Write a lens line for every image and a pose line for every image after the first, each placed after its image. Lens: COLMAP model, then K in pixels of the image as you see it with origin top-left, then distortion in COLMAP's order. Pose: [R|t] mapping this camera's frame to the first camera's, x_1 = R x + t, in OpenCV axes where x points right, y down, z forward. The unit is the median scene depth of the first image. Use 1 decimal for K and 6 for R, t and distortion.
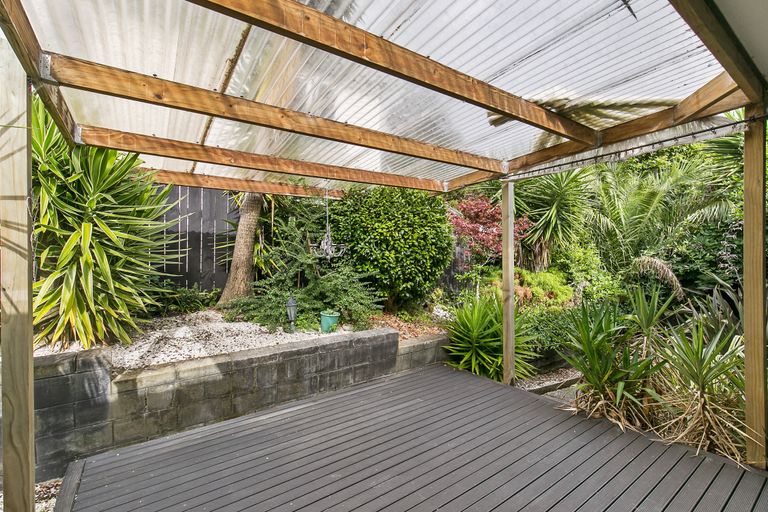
lens RADIAL K [[359.0, 0, 388.7], [0, 359.0, 254.6], [0, 0, 1]] dist [0.009518, -0.000658]
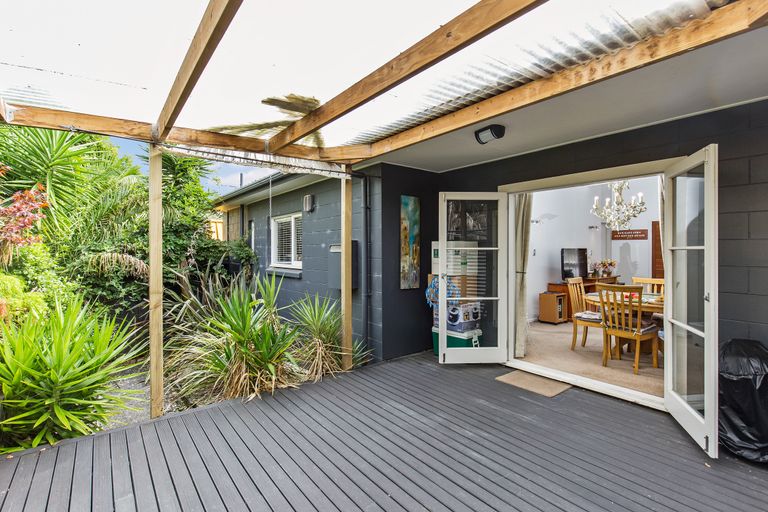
lens RADIAL K [[359.0, 0, 384.4], [0, 359.0, 254.1], [0, 0, 1]] dist [0.009518, -0.000658]
pose [[-0.048850, 0.002975, 0.998802, -0.519151], [0.000474, 0.999996, -0.002955, 0.020512], [-0.998806, 0.000329, -0.048851, 0.635217]]
